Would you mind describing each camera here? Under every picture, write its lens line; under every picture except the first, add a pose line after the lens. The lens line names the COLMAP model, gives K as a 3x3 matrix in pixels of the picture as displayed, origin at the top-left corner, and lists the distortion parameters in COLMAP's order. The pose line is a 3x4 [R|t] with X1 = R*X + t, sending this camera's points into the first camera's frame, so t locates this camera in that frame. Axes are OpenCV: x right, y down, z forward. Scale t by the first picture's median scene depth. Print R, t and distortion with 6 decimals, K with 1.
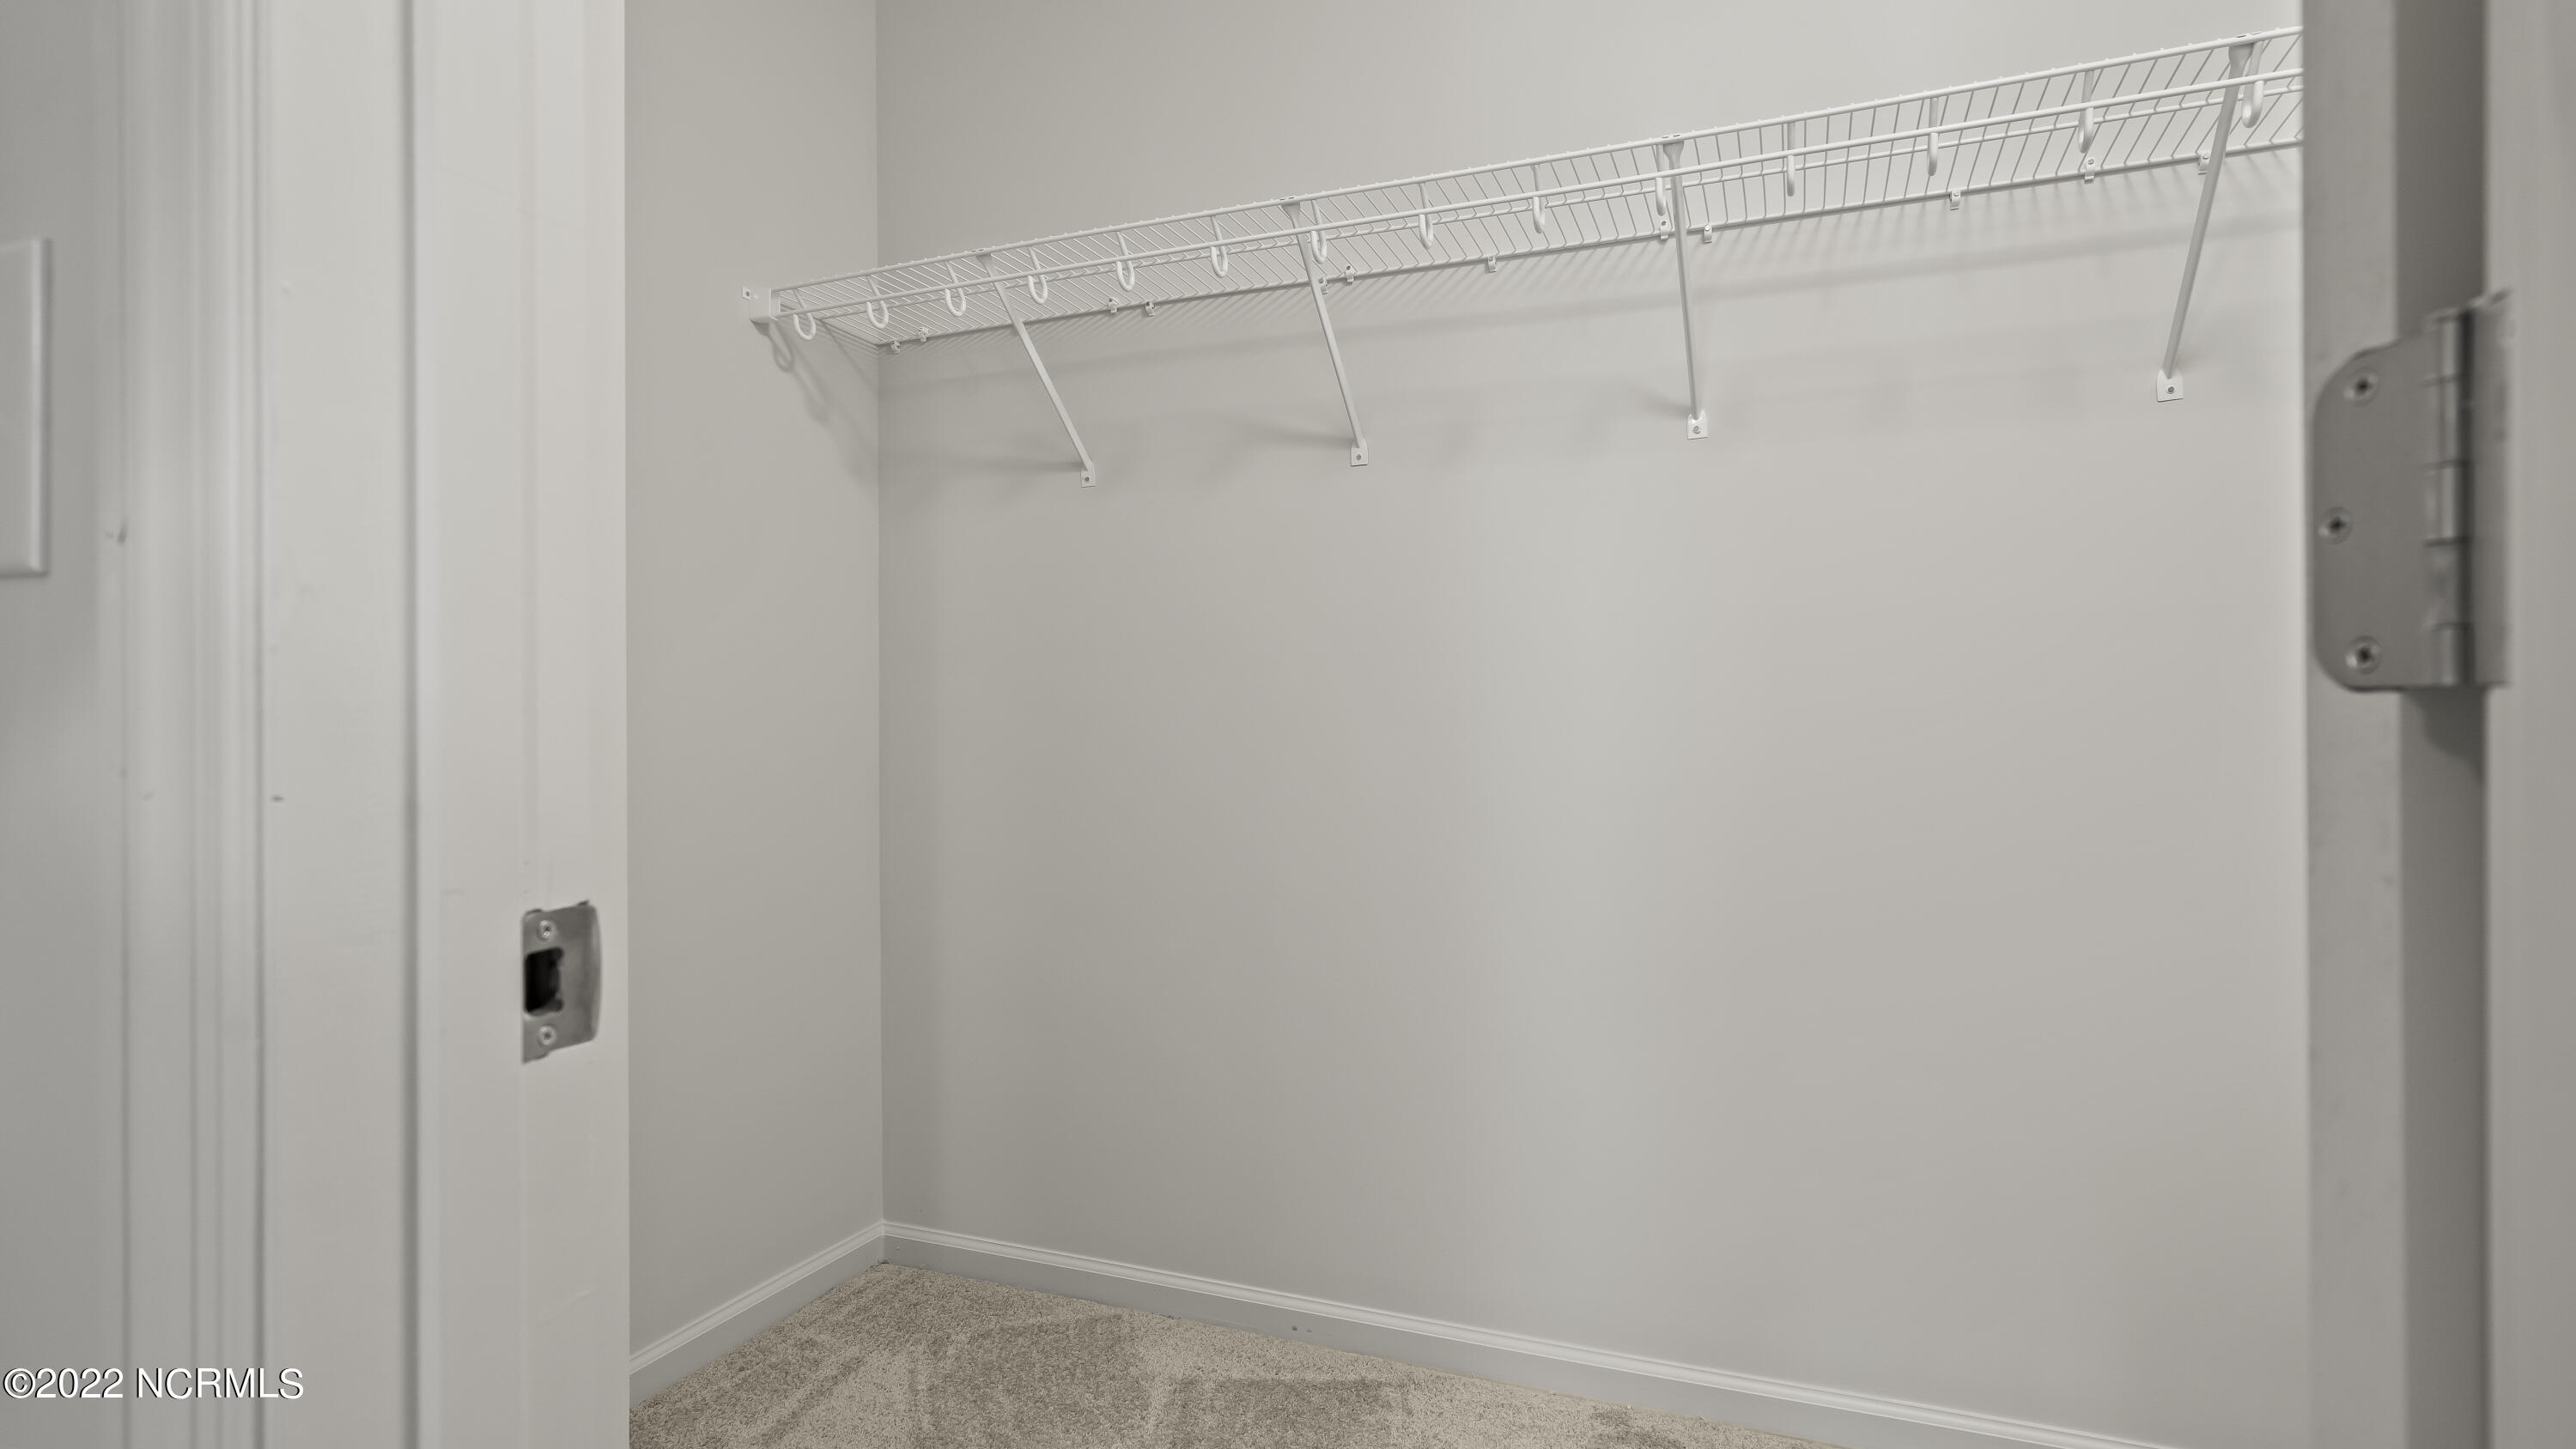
lens RADIAL K [[1283.9, 0, 1283.6], [0, 1283.9, 709.9], [0, 0, 1]] dist [0.001140, 0.000443]
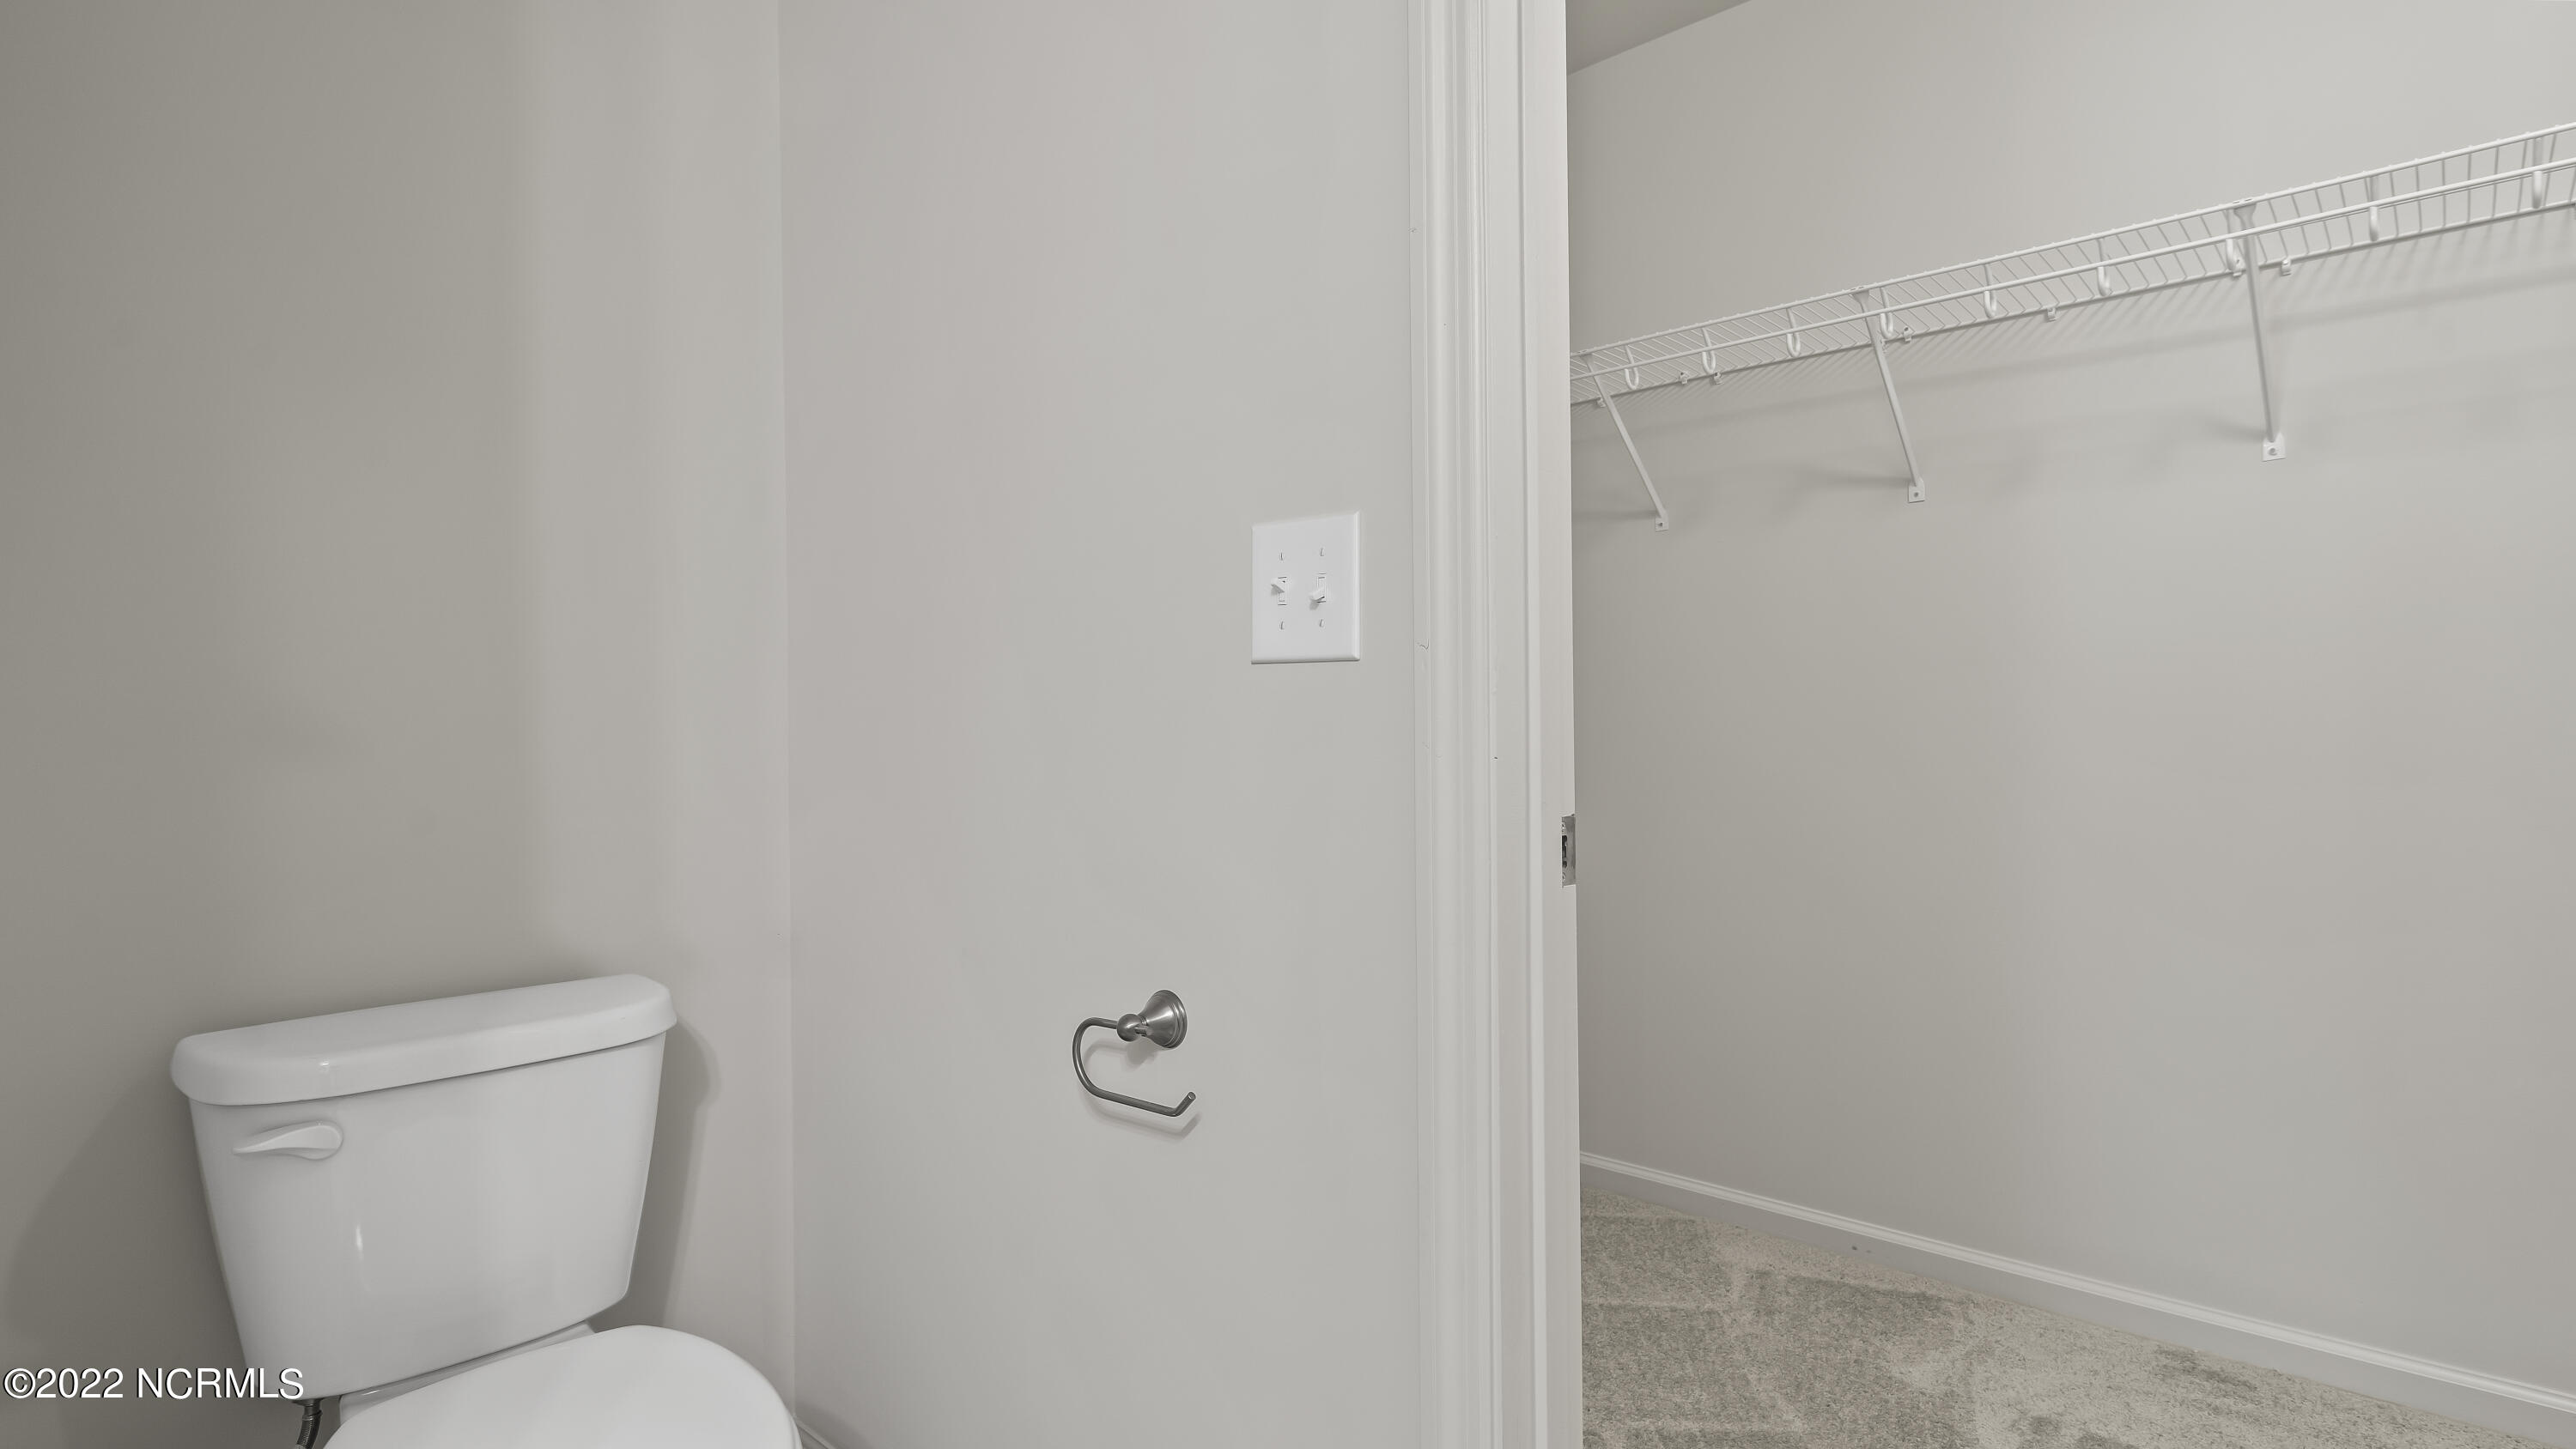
lens RADIAL K [[1267.2, 0, 1292.8], [0, 1267.2, 733.1], [0, 0, 1]] dist [0.000875, 0.001374]
pose [[0.936466, -0.001593, -0.350753, -0.070717], [0.006008, 0.999916, 0.011499, -0.000974], [0.350706, -0.012876, 0.936397, -0.272396]]
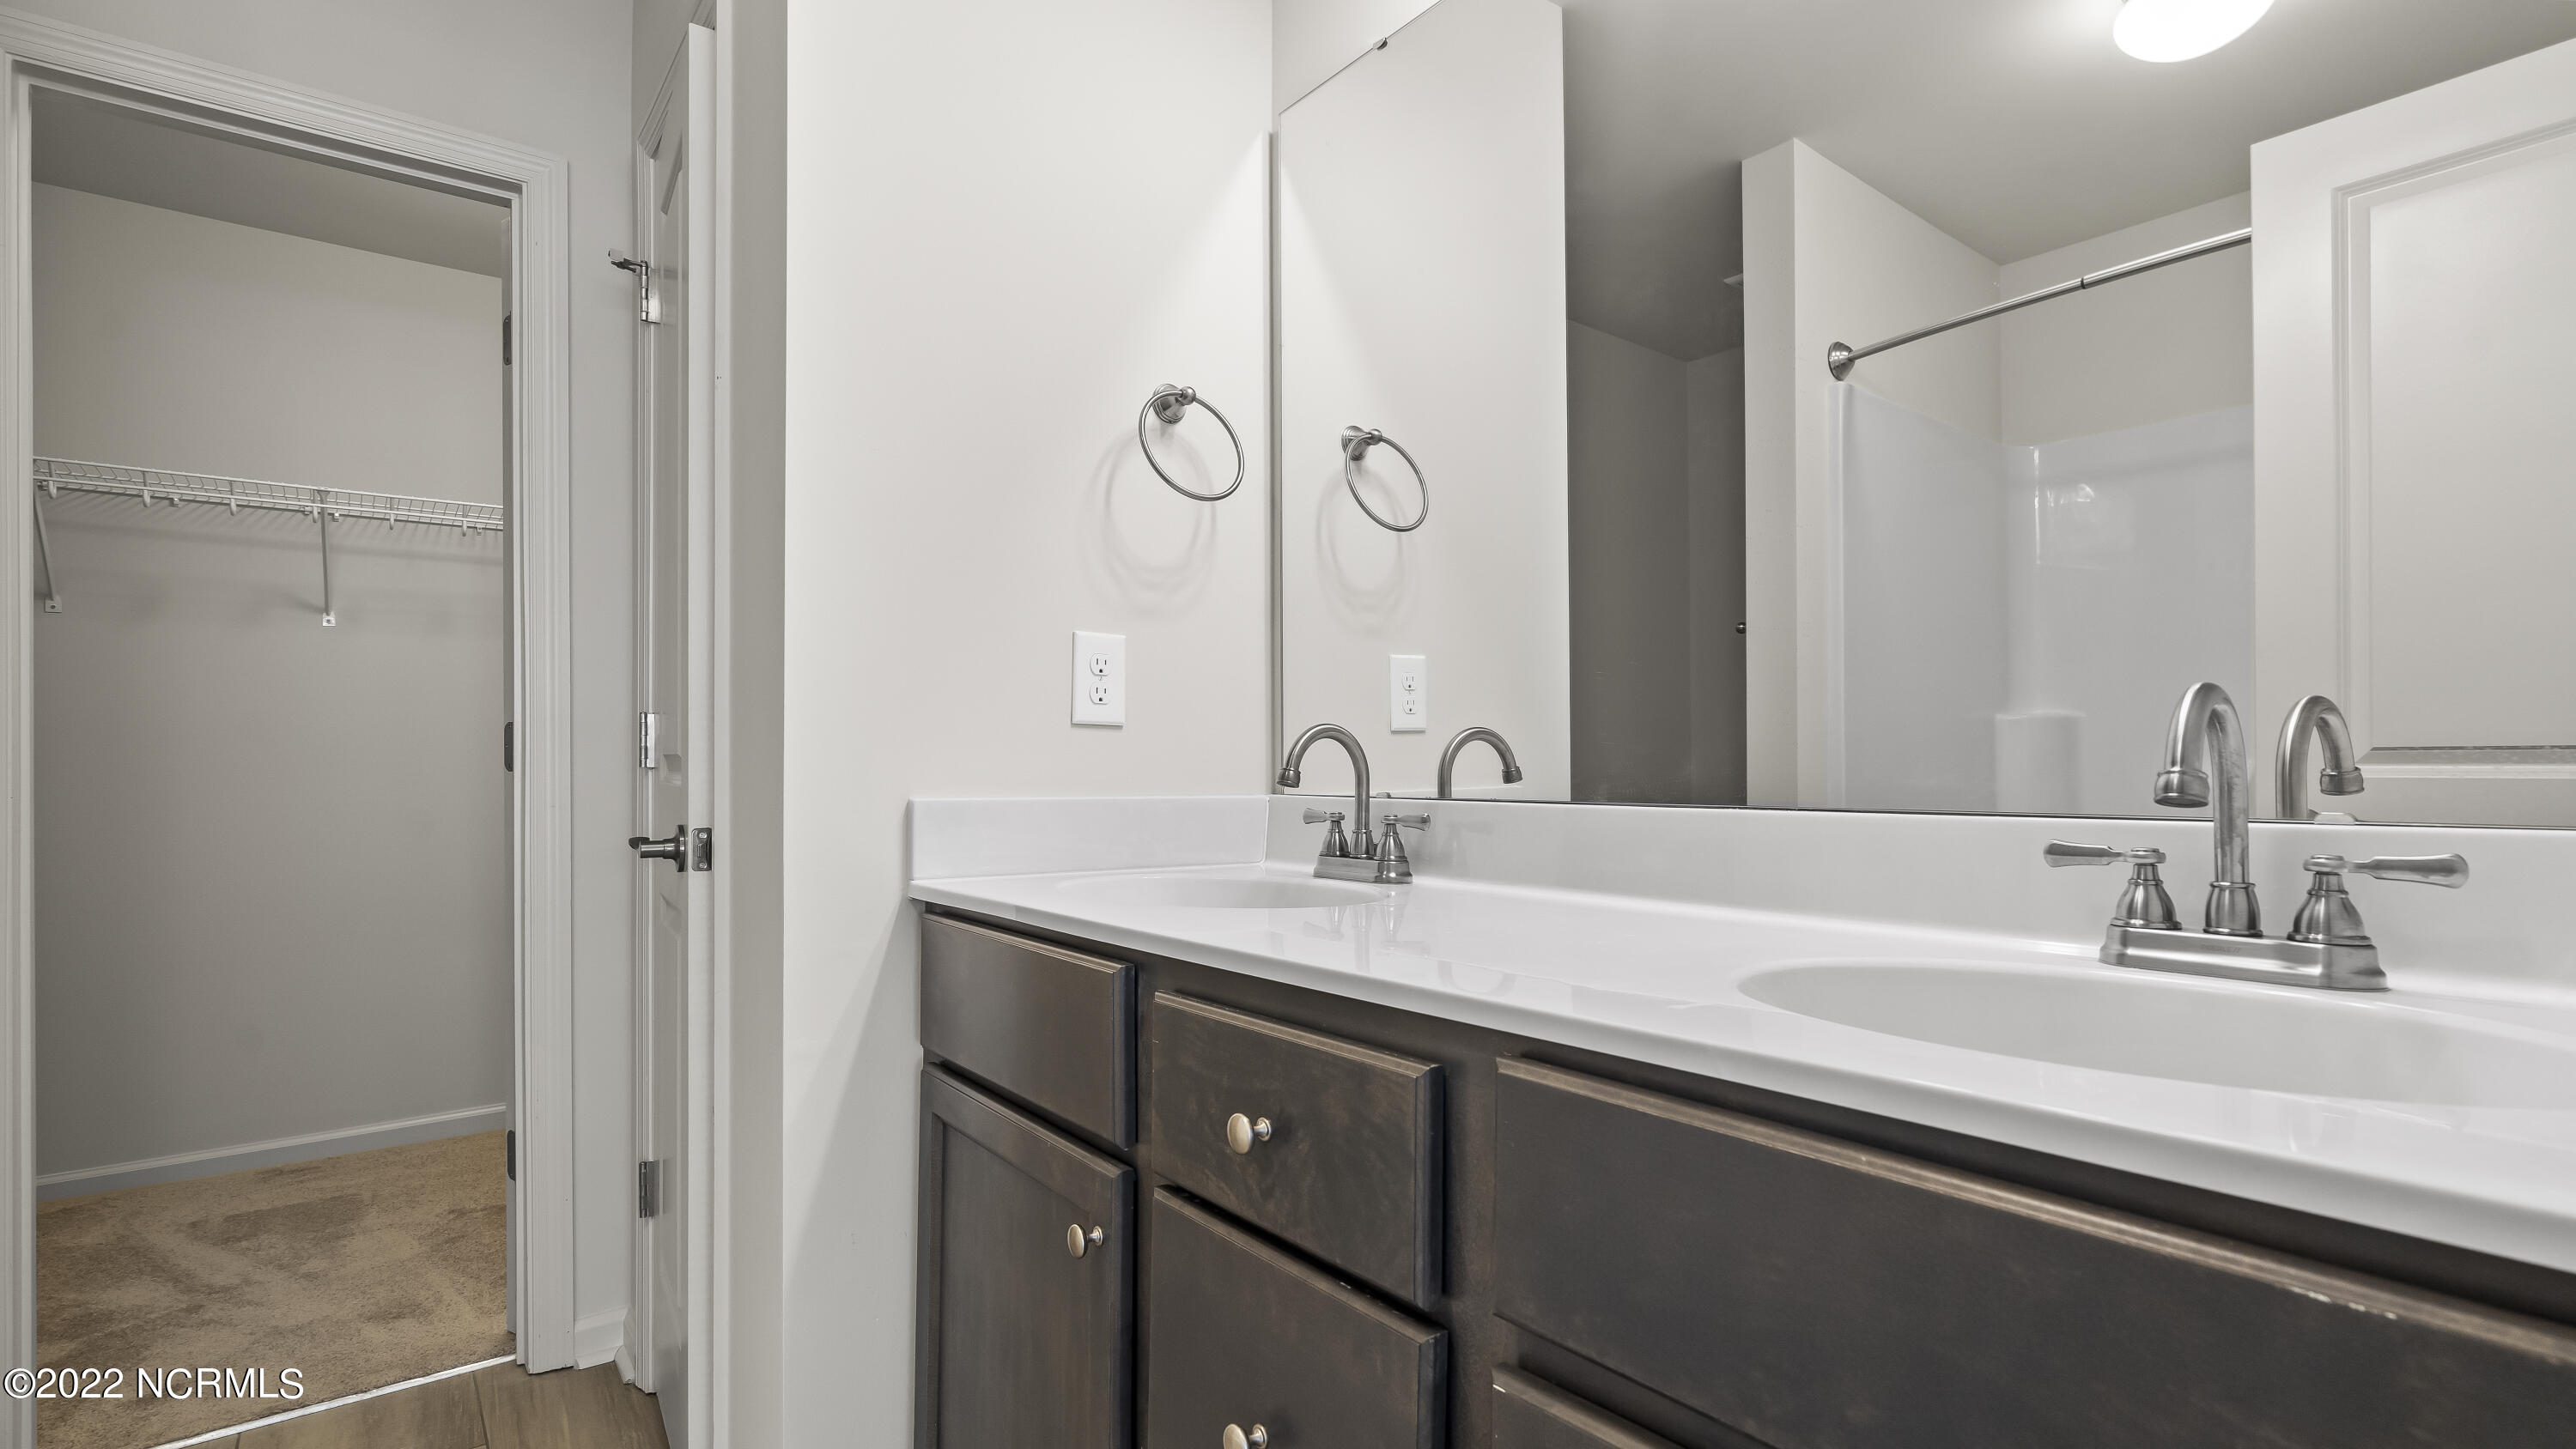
lens RADIAL K [[1184.8, 0, 1283.9], [0, 1184.8, 750.8], [0, 0, 1]] dist [-0.000446, -0.000070]
pose [[0.498224, 0.007484, 0.867016, -0.458193], [0.002972, 0.999942, -0.010339, -0.010525], [-0.867043, 0.007728, 0.498173, -1.013089]]
